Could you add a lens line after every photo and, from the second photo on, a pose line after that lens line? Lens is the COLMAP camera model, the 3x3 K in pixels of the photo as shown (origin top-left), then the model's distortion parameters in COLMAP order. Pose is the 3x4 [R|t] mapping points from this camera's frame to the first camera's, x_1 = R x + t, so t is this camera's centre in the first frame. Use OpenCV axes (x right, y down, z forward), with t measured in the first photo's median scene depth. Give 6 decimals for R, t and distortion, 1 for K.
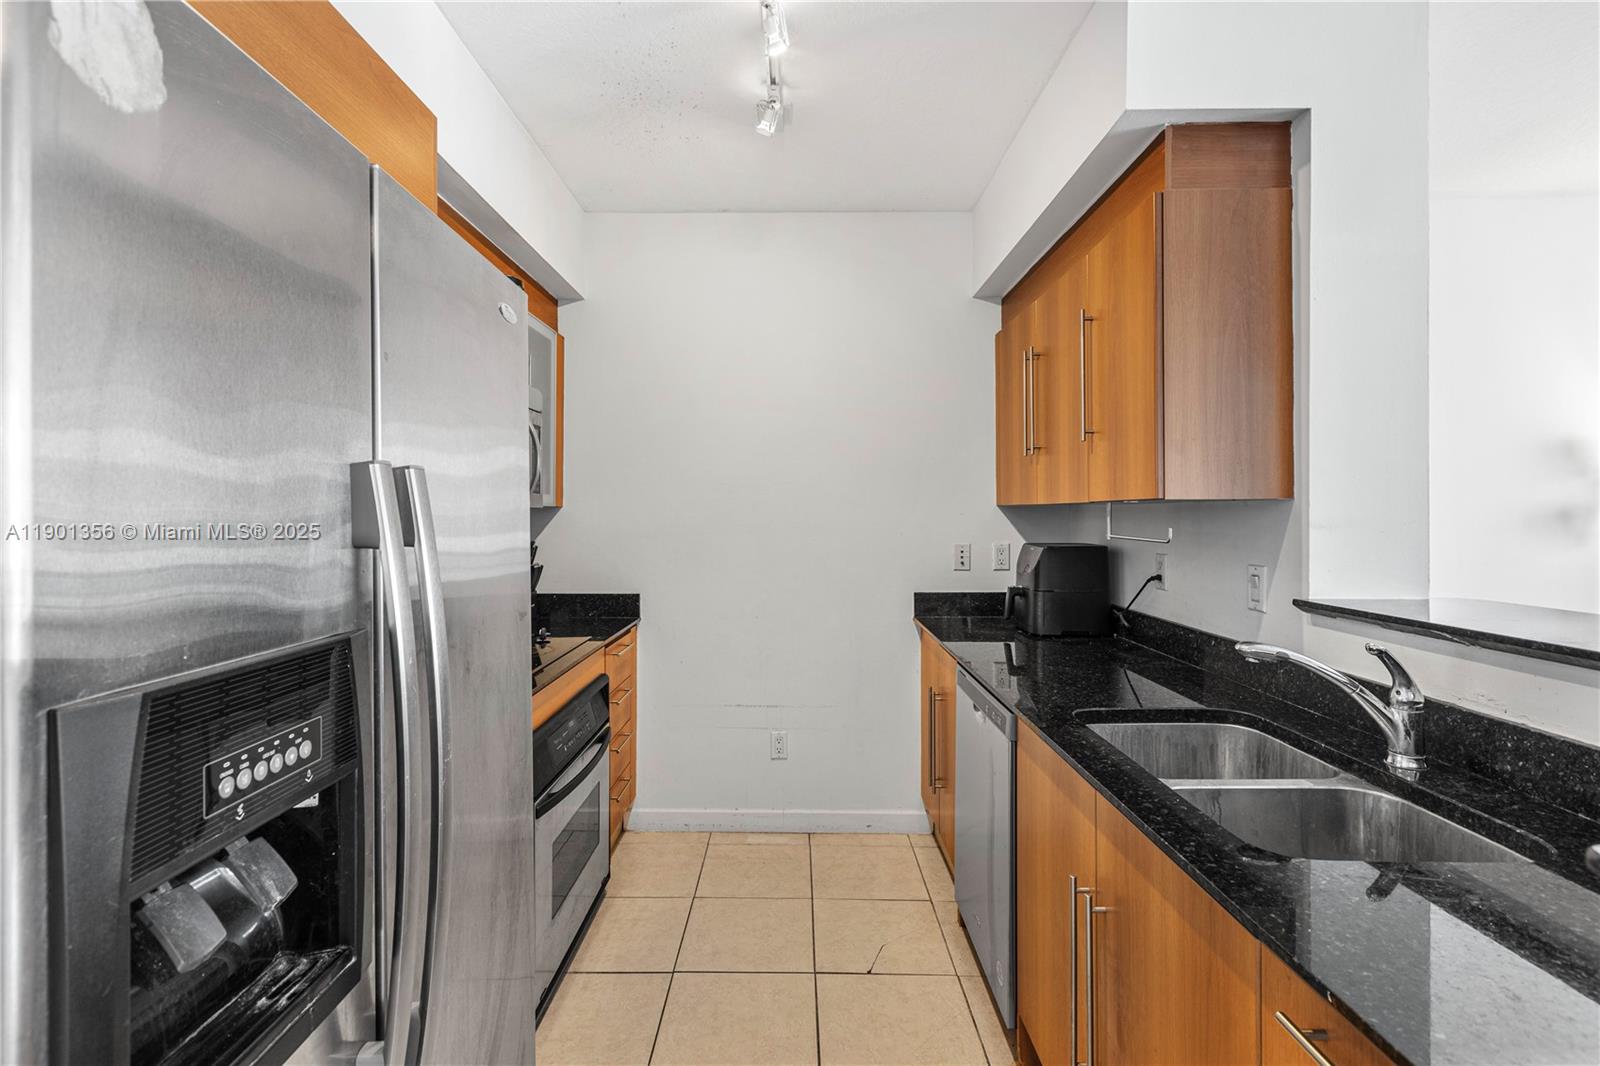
lens RADIAL K [[725.9, 0, 784.3], [0, 725.9, 510.5], [0, 0, 1]] dist [-0.000082, -0.001209]
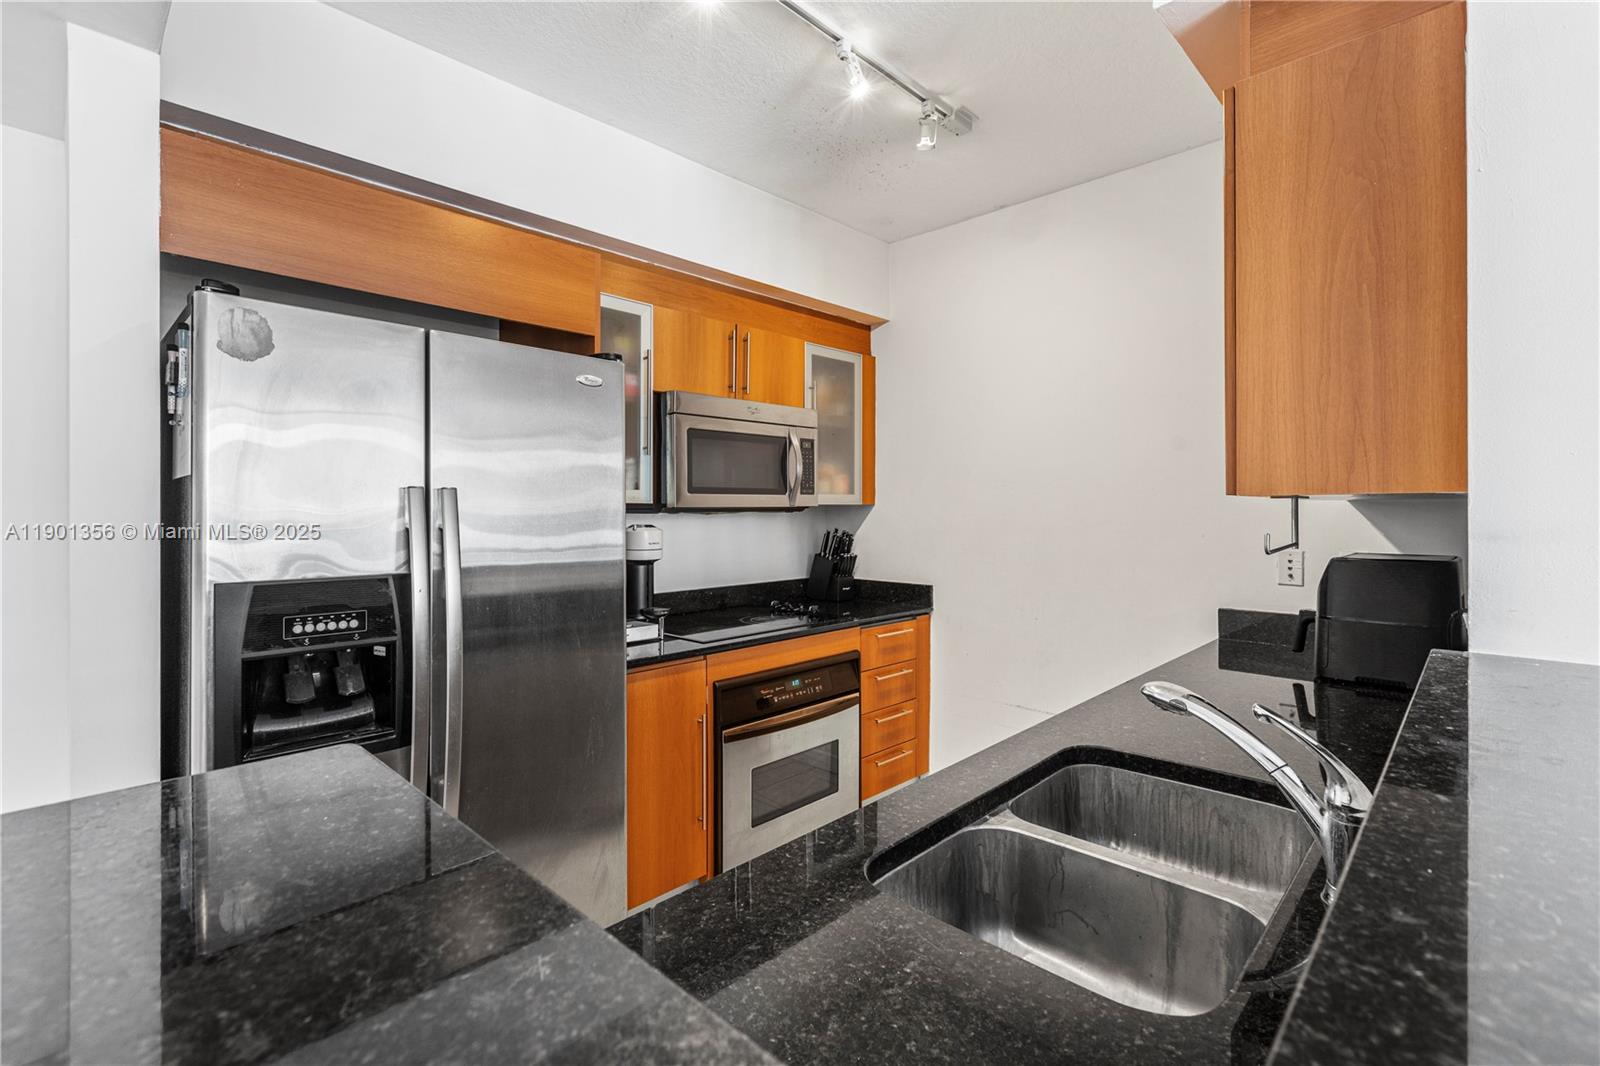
lens RADIAL K [[725.9, 0, 794.7], [0, 725.9, 510.0], [0, 0, 1]] dist [-0.000082, -0.001209]
pose [[0.722313, 0.001109, -0.691566, 0.568172], [0.004339, 0.999972, 0.006136, -0.005720], [0.691553, -0.007433, 0.722288, 0.110601]]
